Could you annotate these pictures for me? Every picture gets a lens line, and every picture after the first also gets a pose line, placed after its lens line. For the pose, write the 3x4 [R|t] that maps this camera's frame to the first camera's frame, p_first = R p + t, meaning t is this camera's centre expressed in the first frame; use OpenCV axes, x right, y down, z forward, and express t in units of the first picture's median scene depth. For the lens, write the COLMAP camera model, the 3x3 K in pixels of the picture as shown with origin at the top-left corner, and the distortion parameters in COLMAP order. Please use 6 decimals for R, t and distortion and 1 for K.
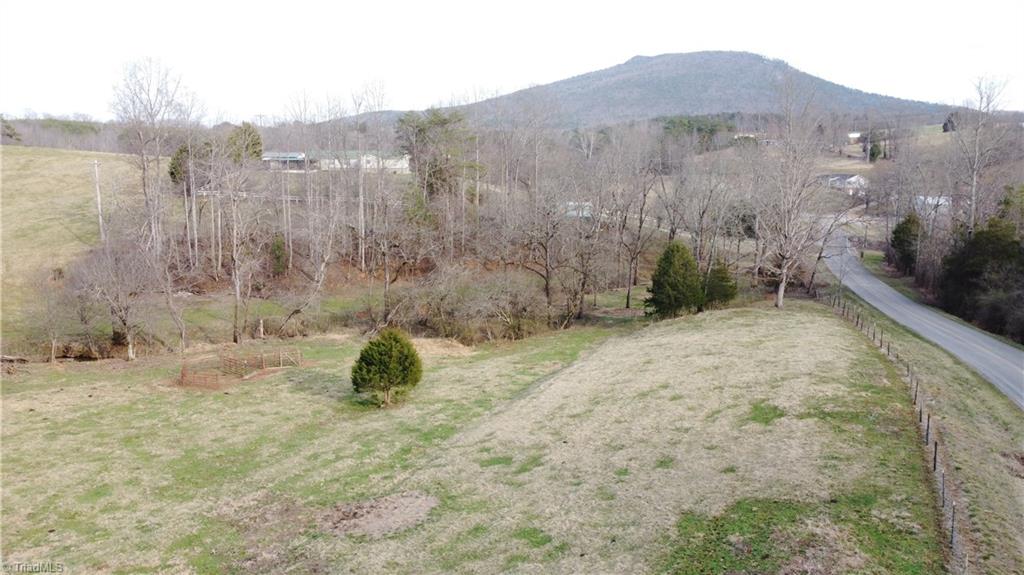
lens RADIAL K [[774.2, 0, 512.0], [0, 774.2, 293.9], [0, 0, 1]] dist [0.003410, -0.004528]
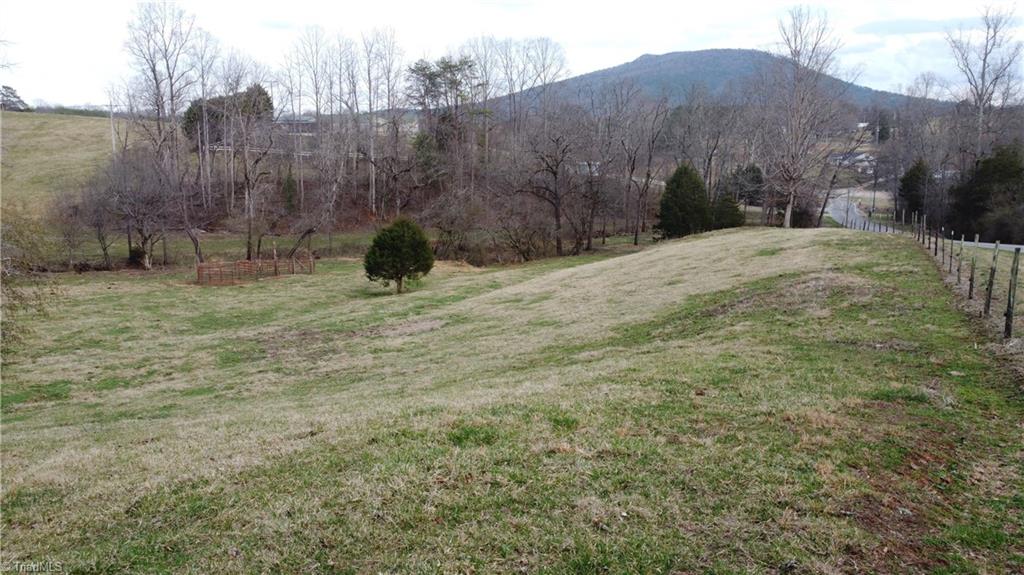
lens RADIAL K [[774.2, 0, 511.6], [0, 774.2, 295.5], [0, 0, 1]] dist [0.003410, -0.004528]
pose [[0.999946, 0.002361, -0.010110, -0.003504], [-0.002358, 0.999997, 0.000309, 0.162773], [0.010111, -0.000285, 0.999949, -0.019190]]
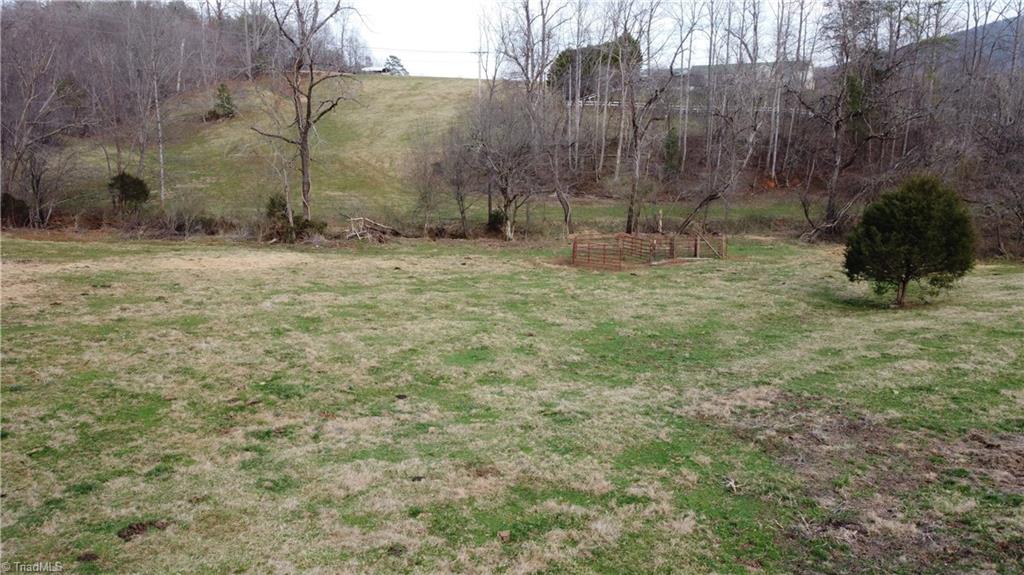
lens RADIAL K [[774.2, 0, 506.1], [0, 774.2, 292.5], [0, 0, 1]] dist [0.003410, -0.004528]
pose [[0.903718, 0.082667, -0.420072, -0.207719], [-0.068195, 0.996449, 0.049384, 0.138556], [0.422663, -0.015983, 0.906146, 0.368043]]
